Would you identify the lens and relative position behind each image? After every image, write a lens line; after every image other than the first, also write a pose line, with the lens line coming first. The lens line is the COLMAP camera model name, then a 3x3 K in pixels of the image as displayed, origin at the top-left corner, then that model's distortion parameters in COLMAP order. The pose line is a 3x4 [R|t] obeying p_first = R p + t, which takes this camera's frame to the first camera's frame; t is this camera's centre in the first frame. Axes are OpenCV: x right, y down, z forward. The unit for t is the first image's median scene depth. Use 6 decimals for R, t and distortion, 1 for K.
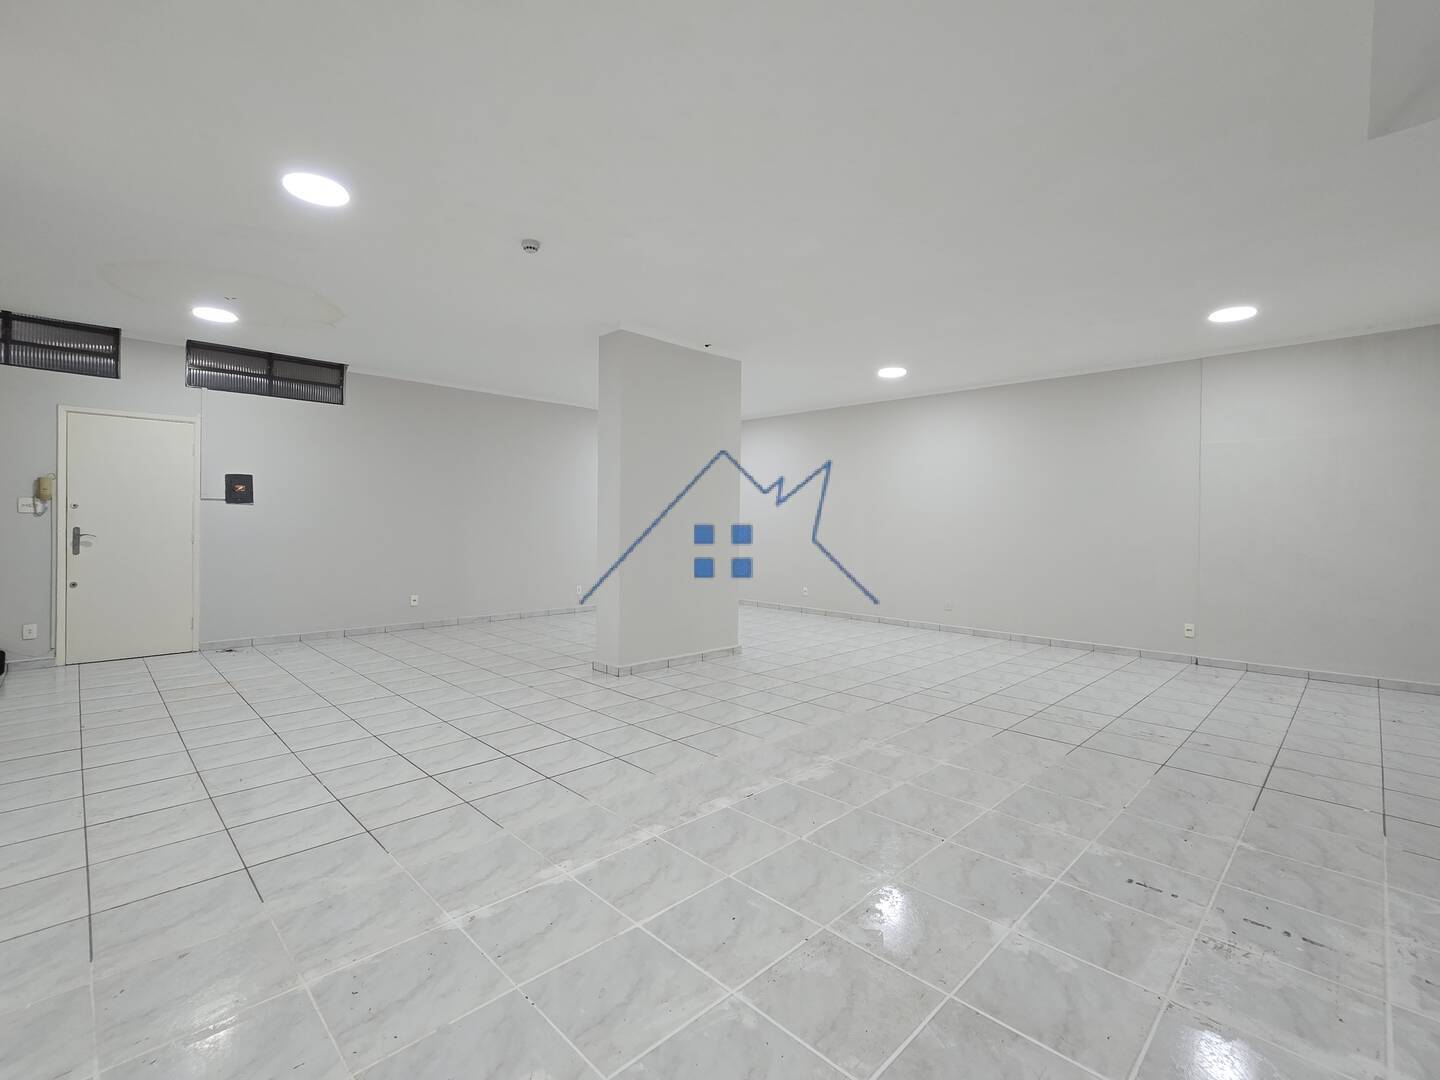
lens RADIAL K [[656.3, 0, 707.4], [0, 656.3, 526.1], [0, 0, 1]] dist [-0.006696, 0.002881]
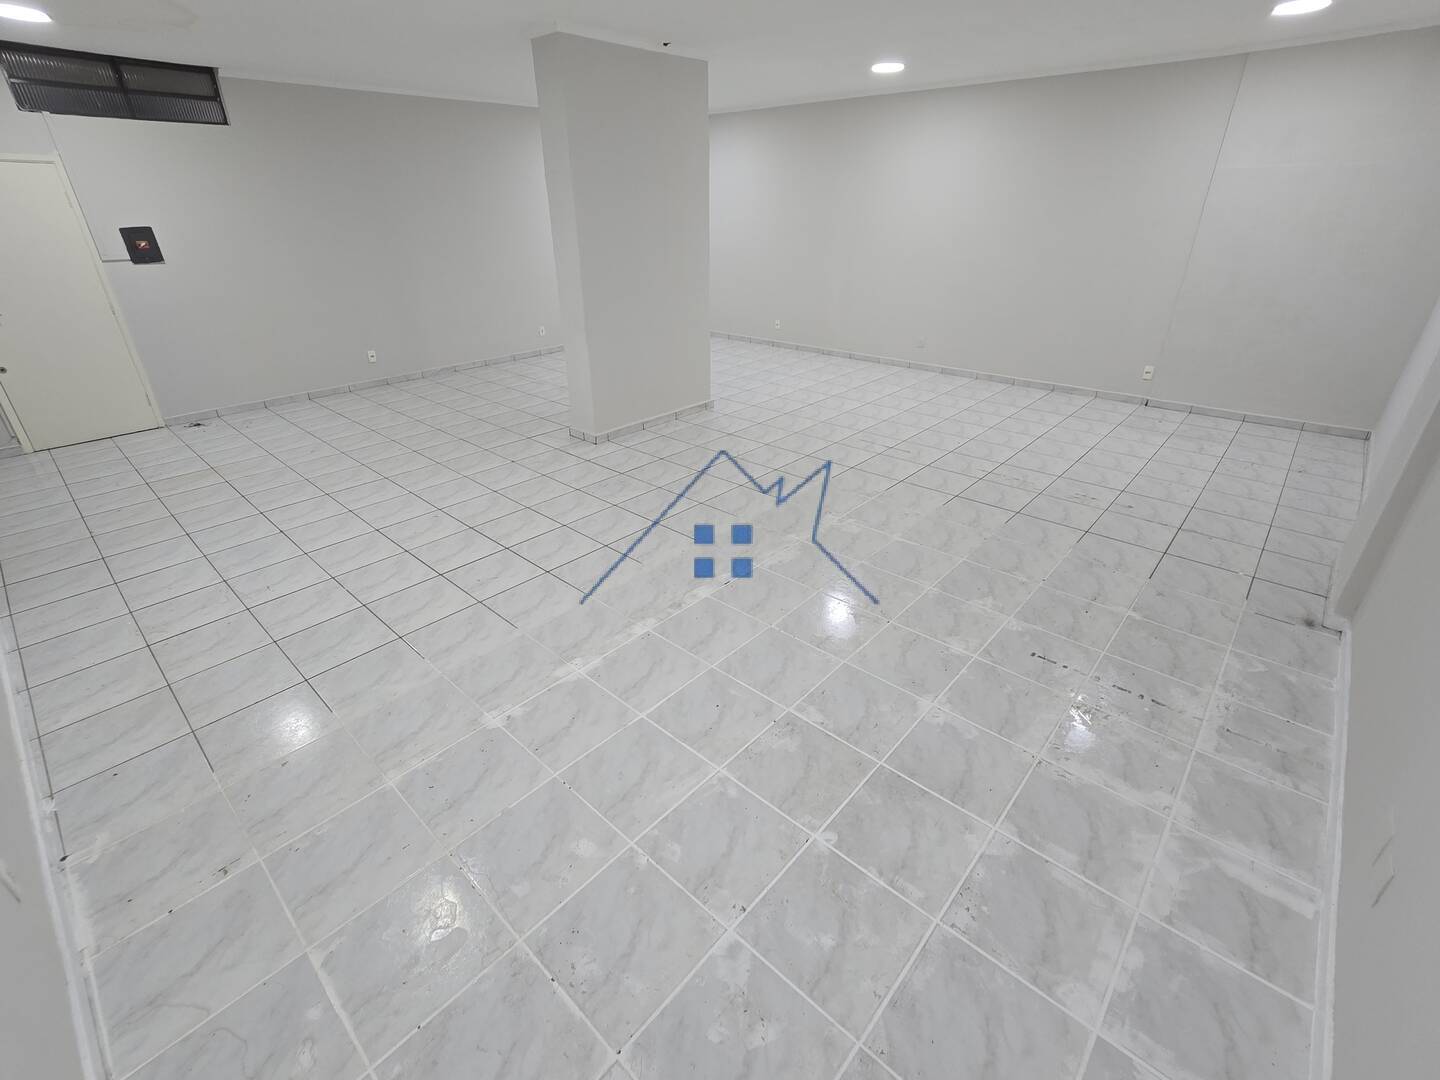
lens RADIAL K [[656.3, 0, 707.4], [0, 656.3, 526.1], [0, 0, 1]] dist [-0.006696, 0.002881]
pose [[0.998436, -0.041662, 0.037282, -0.009671], [0.021100, 0.898333, 0.438809, -0.211501], [-0.051773, -0.437336, 0.897807, 0.014444]]
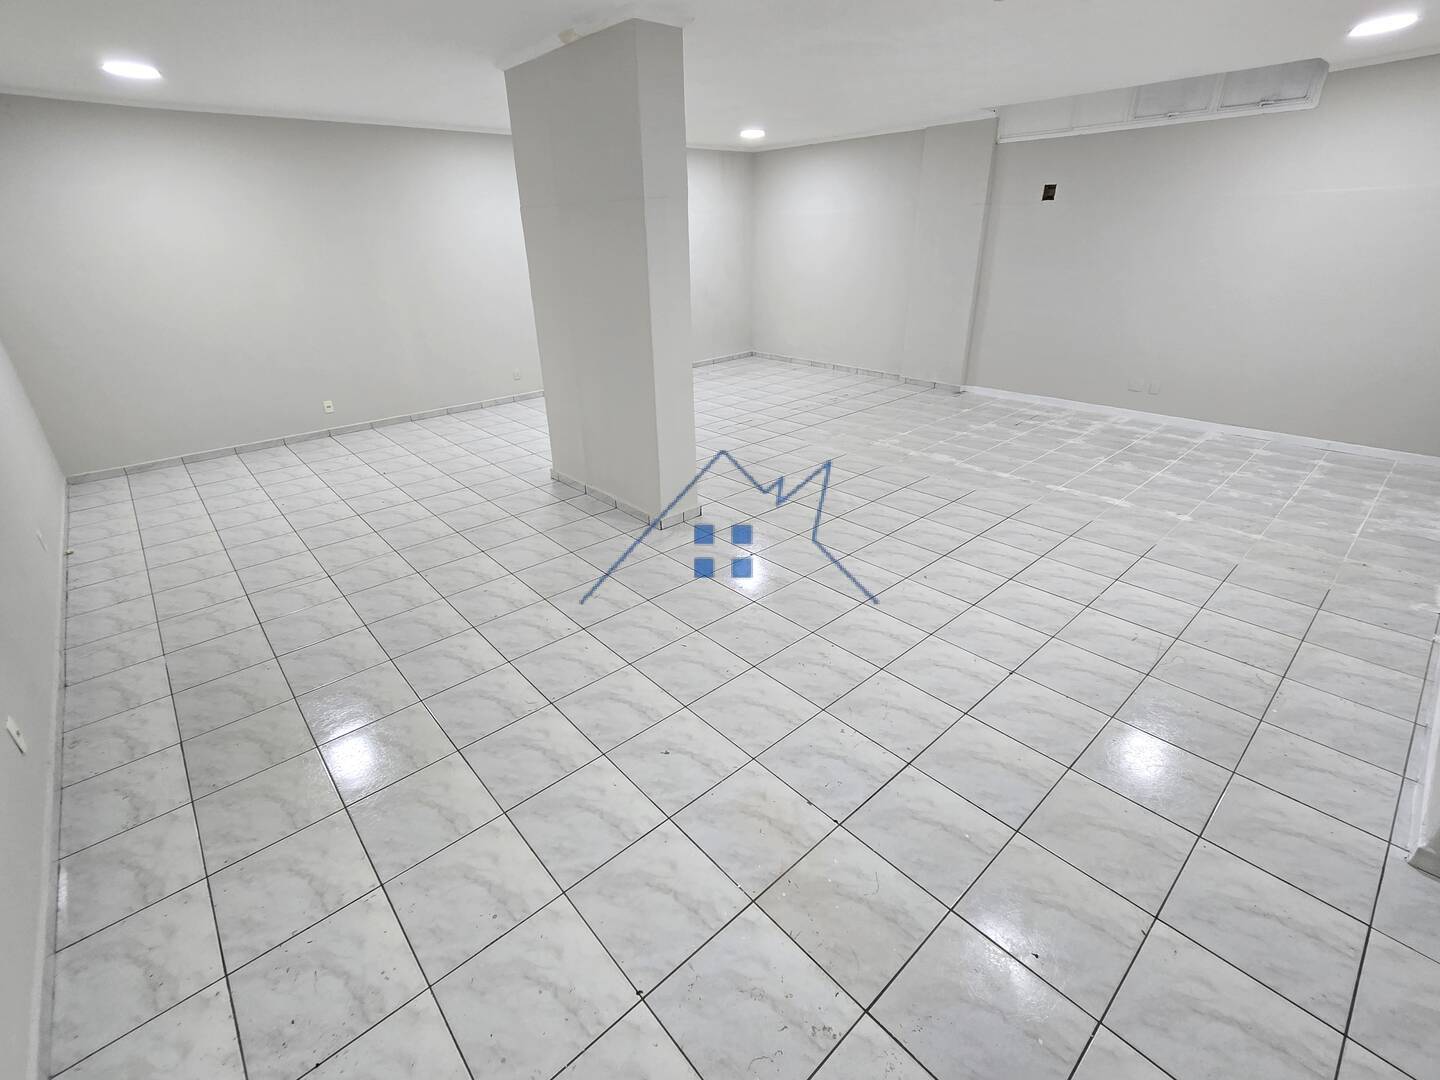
lens RADIAL K [[656.3, 0, 707.4], [0, 656.3, 526.1], [0, 0, 1]] dist [-0.006696, 0.002881]
pose [[0.048096, -0.421723, 0.905448, -1.898149], [0.029762, 0.906700, 0.420725, -0.254304], [-0.998399, 0.006713, 0.056160, 1.916283]]
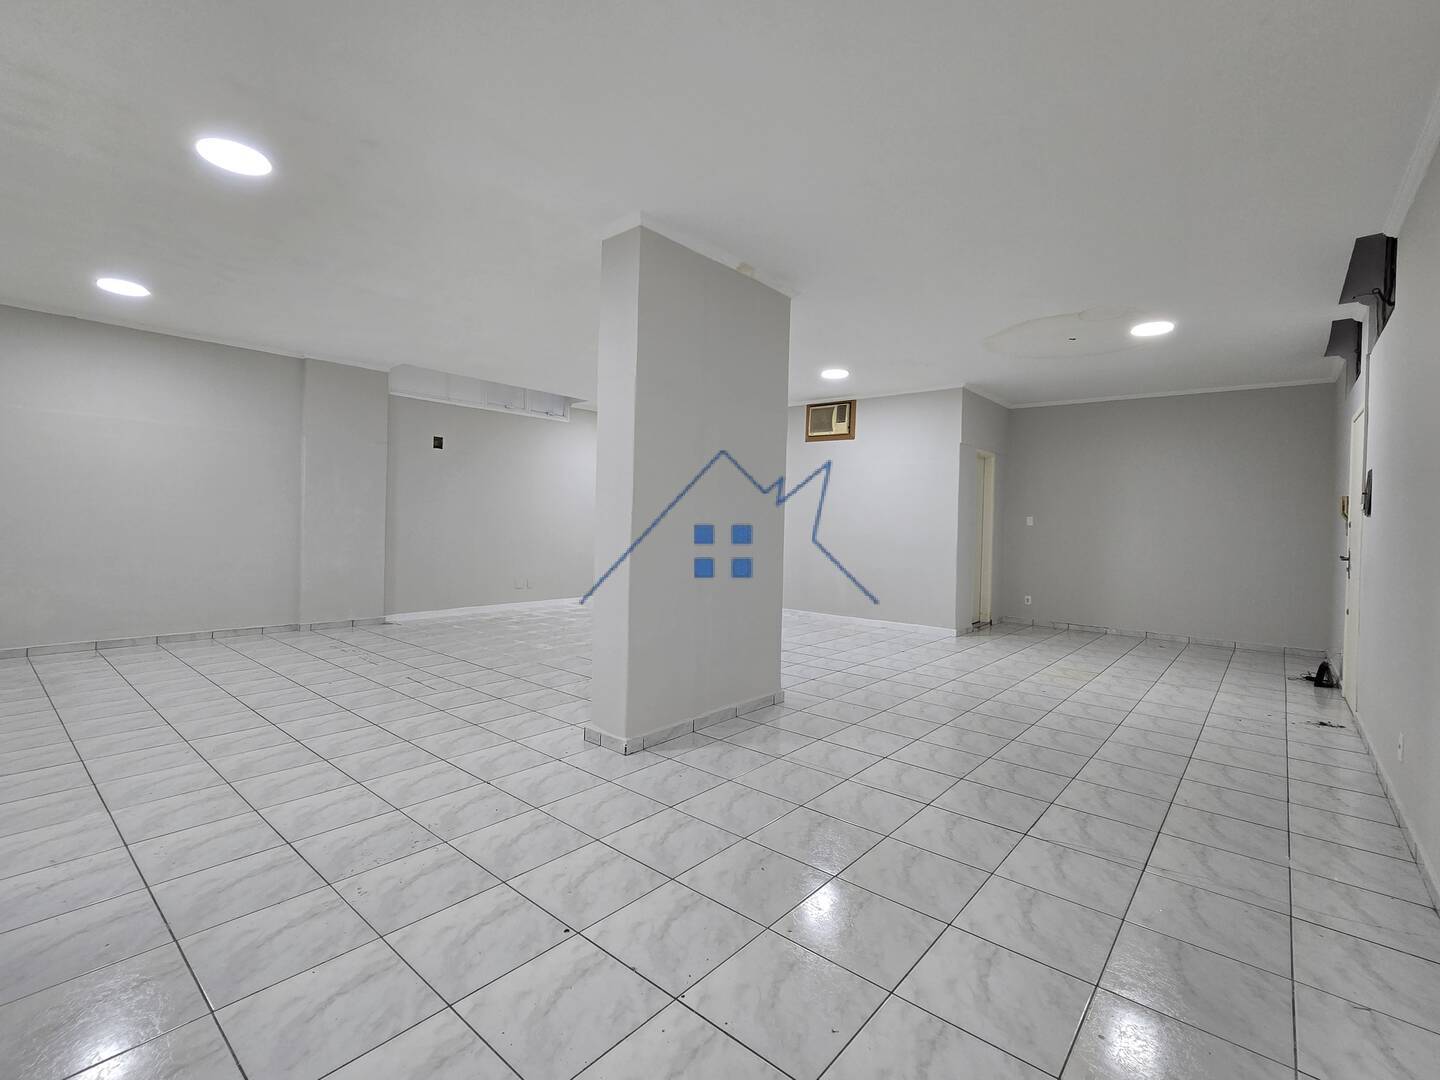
lens RADIAL K [[659.5, 0, 712.8], [0, 659.5, 513.8], [0, 0, 1]] dist [-0.004763, -0.000143]
pose [[-0.995911, -0.035463, -0.083083, -0.018251], [-0.035328, 0.999371, -0.003087, -0.025583], [0.083140, -0.000139, -0.996538, 3.876623]]
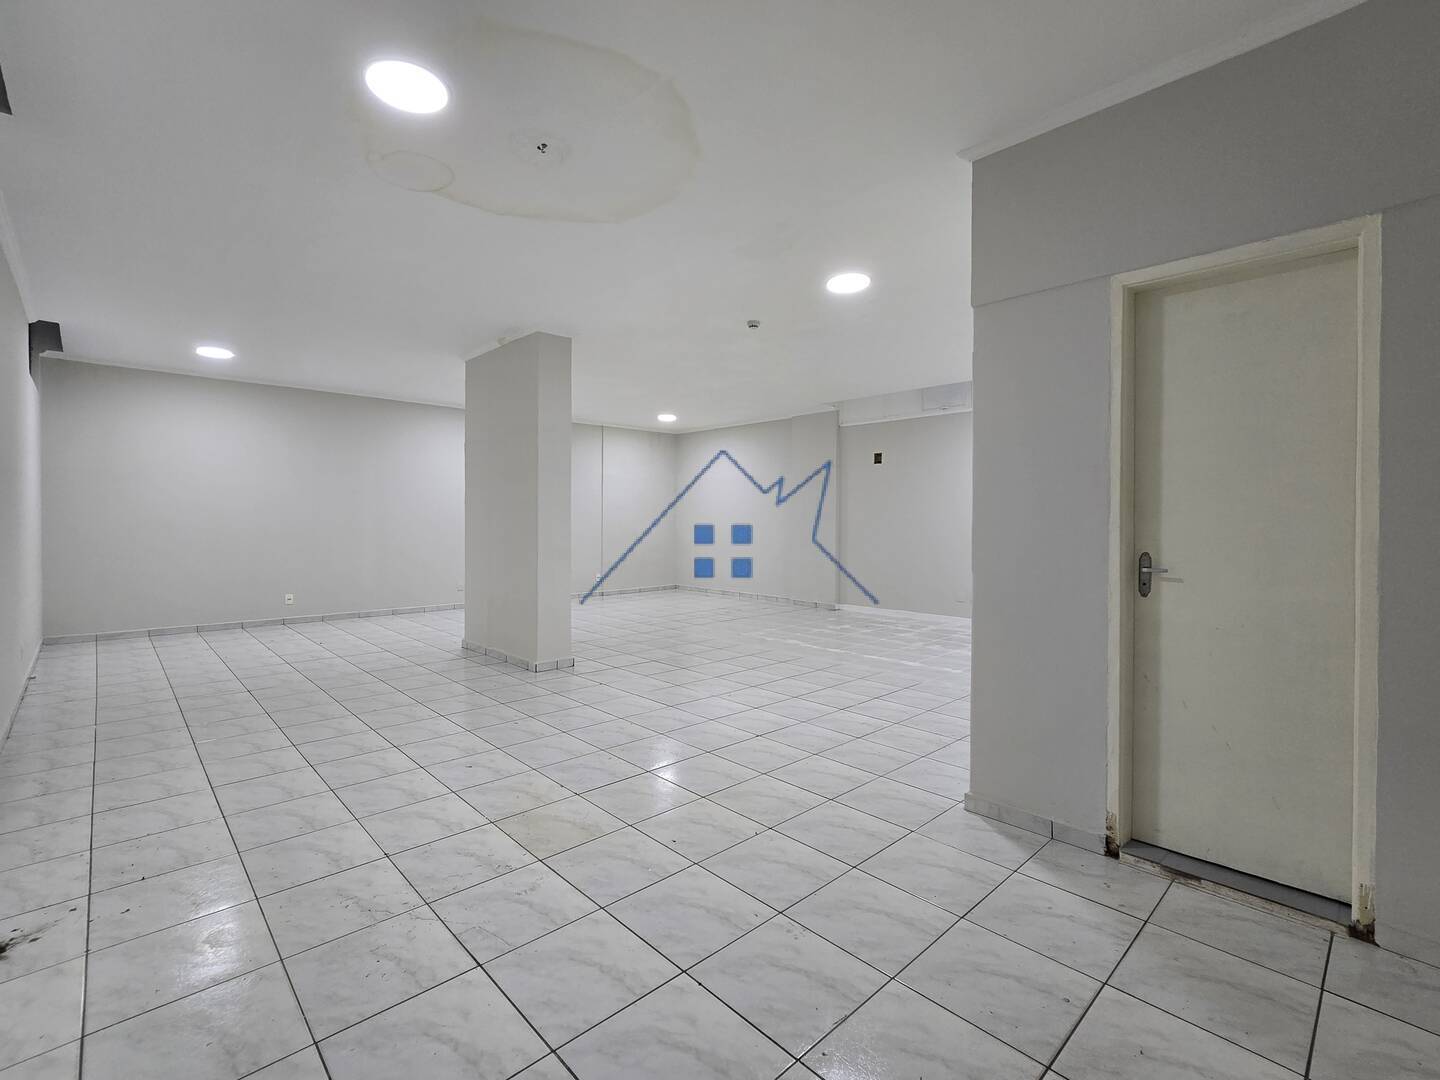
lens RADIAL K [[656.3, 0, 707.4], [0, 656.3, 526.1], [0, 0, 1]] dist [-0.006696, 0.002881]
pose [[0.020976, -0.021277, 0.999554, -2.424379], [0.002589, 0.999771, 0.021227, -0.042792], [-0.999777, 0.002142, 0.021026, 1.543529]]
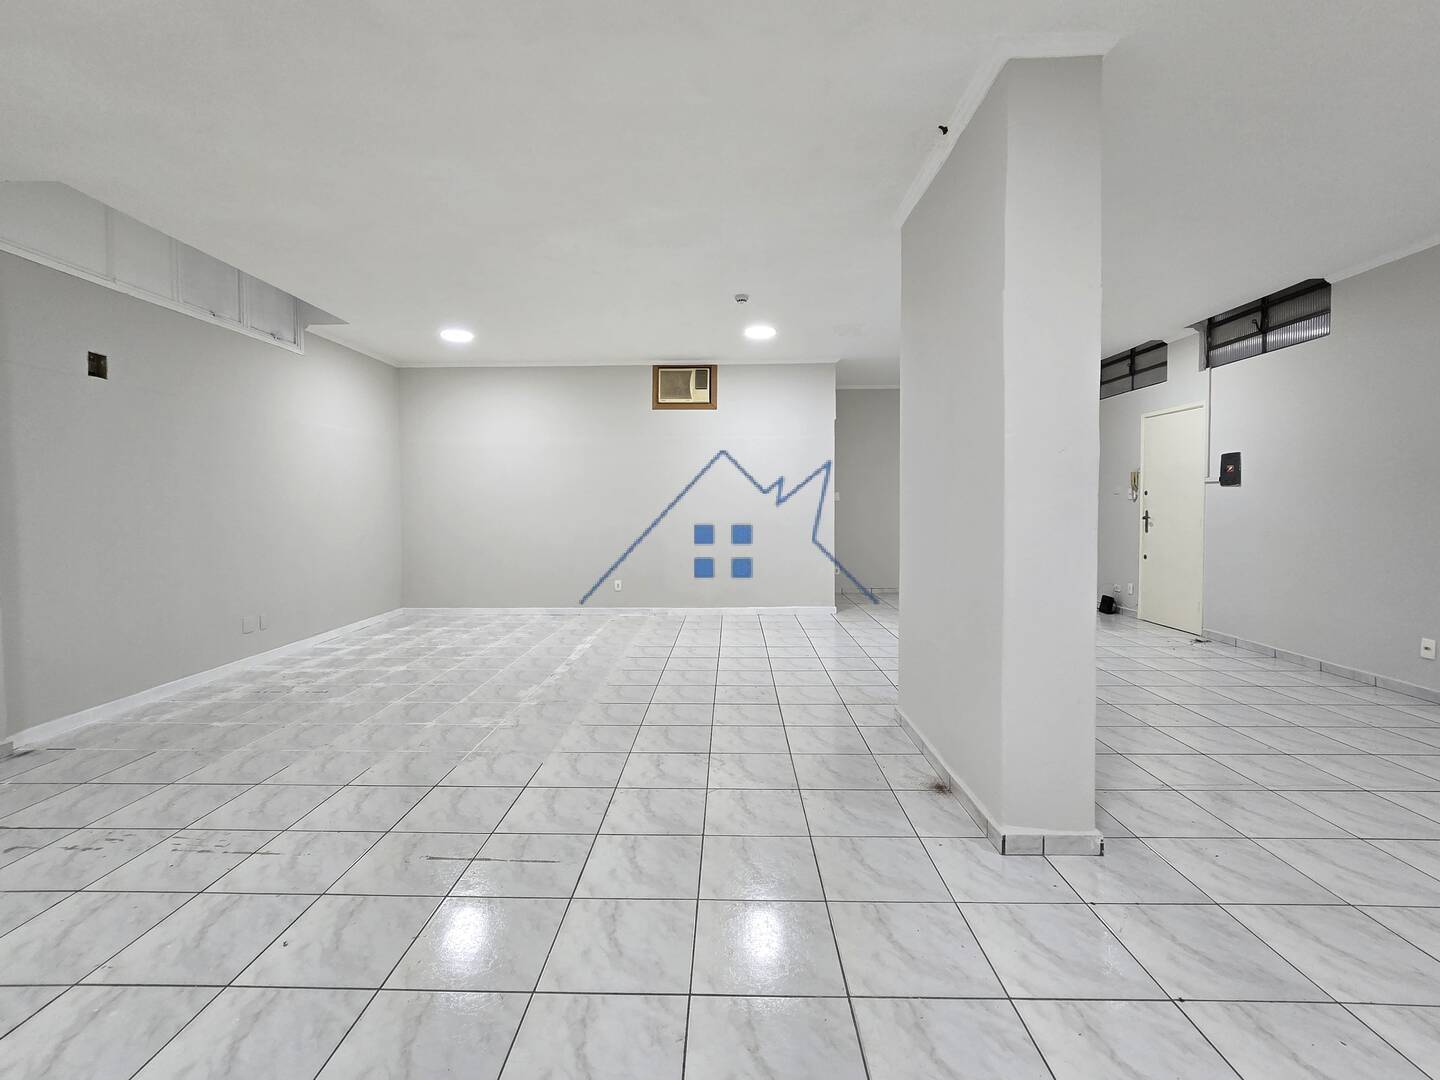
lens RADIAL K [[661.1, 0, 710.4], [0, 661.1, 507.6], [0, 0, 1]] dist [-0.003365, 0.001152]
pose [[-0.720217, -0.001565, -0.693747, 1.042215], [-0.006356, 0.999970, 0.004343, -0.008347], [0.693720, 0.007537, -0.720206, 2.798126]]
